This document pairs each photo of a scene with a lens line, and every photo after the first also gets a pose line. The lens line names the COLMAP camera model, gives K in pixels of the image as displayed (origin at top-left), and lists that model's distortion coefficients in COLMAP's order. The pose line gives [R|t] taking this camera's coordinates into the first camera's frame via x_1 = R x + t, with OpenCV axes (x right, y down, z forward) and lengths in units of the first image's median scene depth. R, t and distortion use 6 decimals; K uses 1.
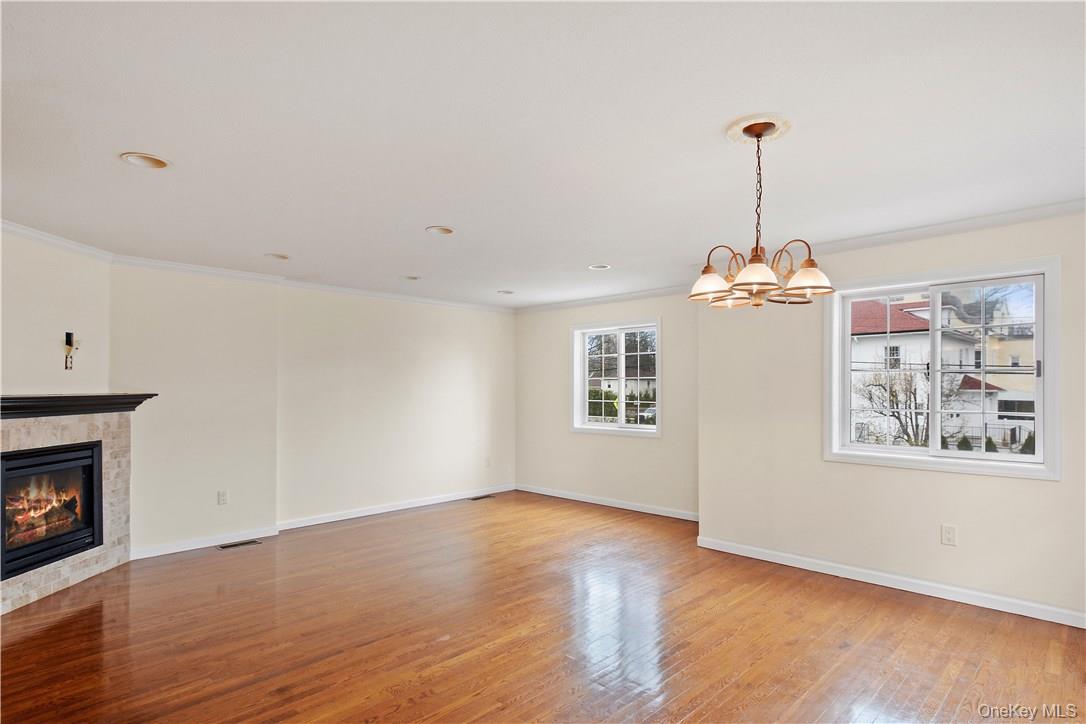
lens RADIAL K [[578.1, 0, 541.8], [0, 578.1, 389.1], [0, 0, 1]] dist [0.002130, -0.000031]
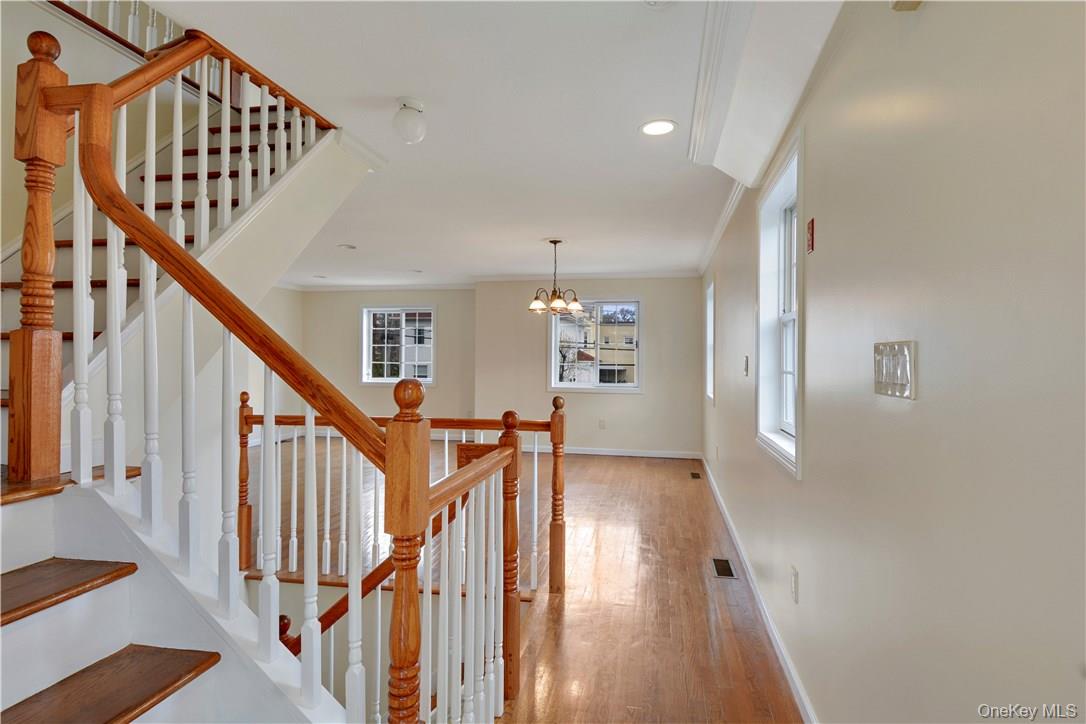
lens RADIAL K [[577.6, 0, 543.0], [0, 577.6, 362.0], [0, 0, 1]] dist [0.000622, 0.000016]
pose [[0.838737, 0.005842, 0.544505, -0.553324], [-0.007588, 0.999971, 0.000960, 0.027841], [-0.544484, -0.004937, 0.838757, -0.561232]]
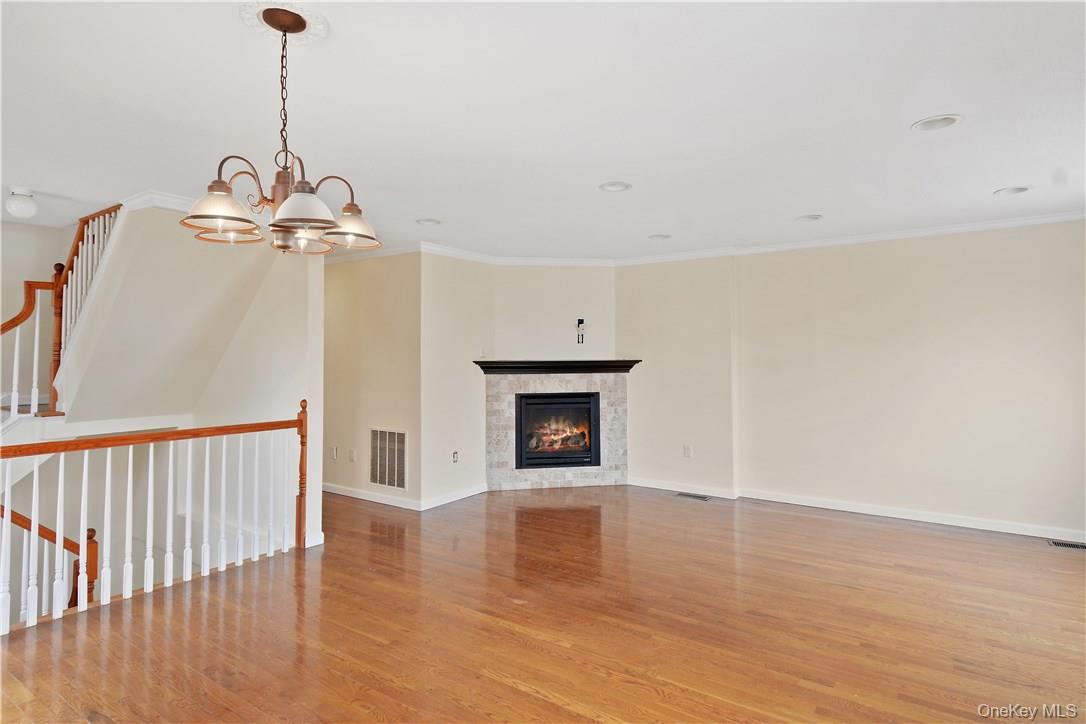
lens RADIAL K [[566.3, 0, 542.7], [0, 566.3, 336.5], [0, 0, 1]] dist [0.000725, 0.000114]
pose [[0.169935, -0.034888, -0.984837, 0.595726], [0.001807, 0.999382, -0.035091, -0.000287], [0.985454, 0.004183, 0.169893, 0.620347]]
